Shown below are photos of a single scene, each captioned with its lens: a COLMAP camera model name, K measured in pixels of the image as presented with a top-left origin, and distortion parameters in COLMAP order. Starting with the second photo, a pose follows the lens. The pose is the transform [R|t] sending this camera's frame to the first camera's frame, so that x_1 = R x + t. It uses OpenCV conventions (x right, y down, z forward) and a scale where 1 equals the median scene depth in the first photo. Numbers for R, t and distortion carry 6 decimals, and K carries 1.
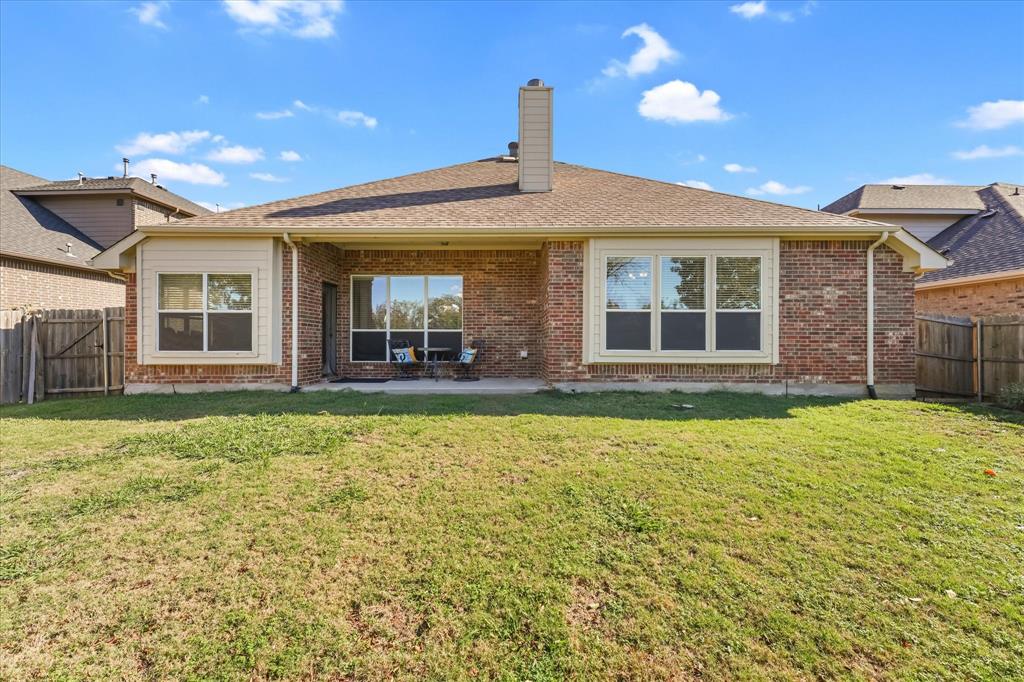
lens RADIAL K [[415.9, 0, 510.7], [0, 415.9, 339.8], [0, 0, 1]] dist [0.002270, -0.000134]
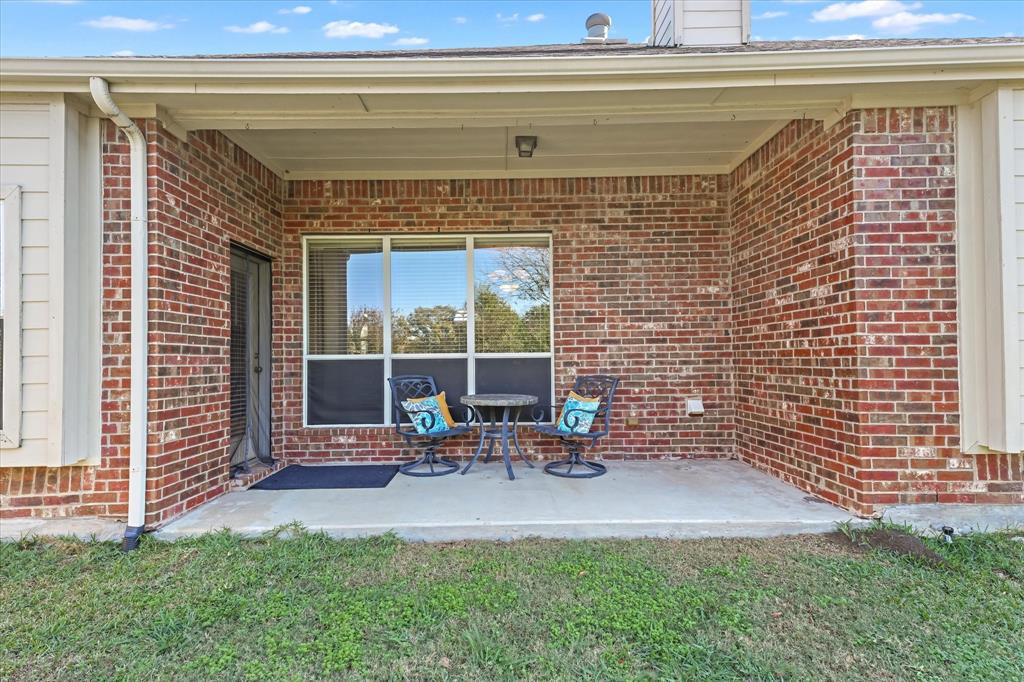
lens RADIAL K [[483.2, 0, 513.4], [0, 483.2, 345.3], [0, 0, 1]] dist [0.026939, -0.001050]
pose [[0.999521, -0.013231, 0.027960, -0.207481], [0.013754, 0.999732, -0.018605, -0.028389], [-0.027706, 0.018981, 0.999436, 0.564585]]
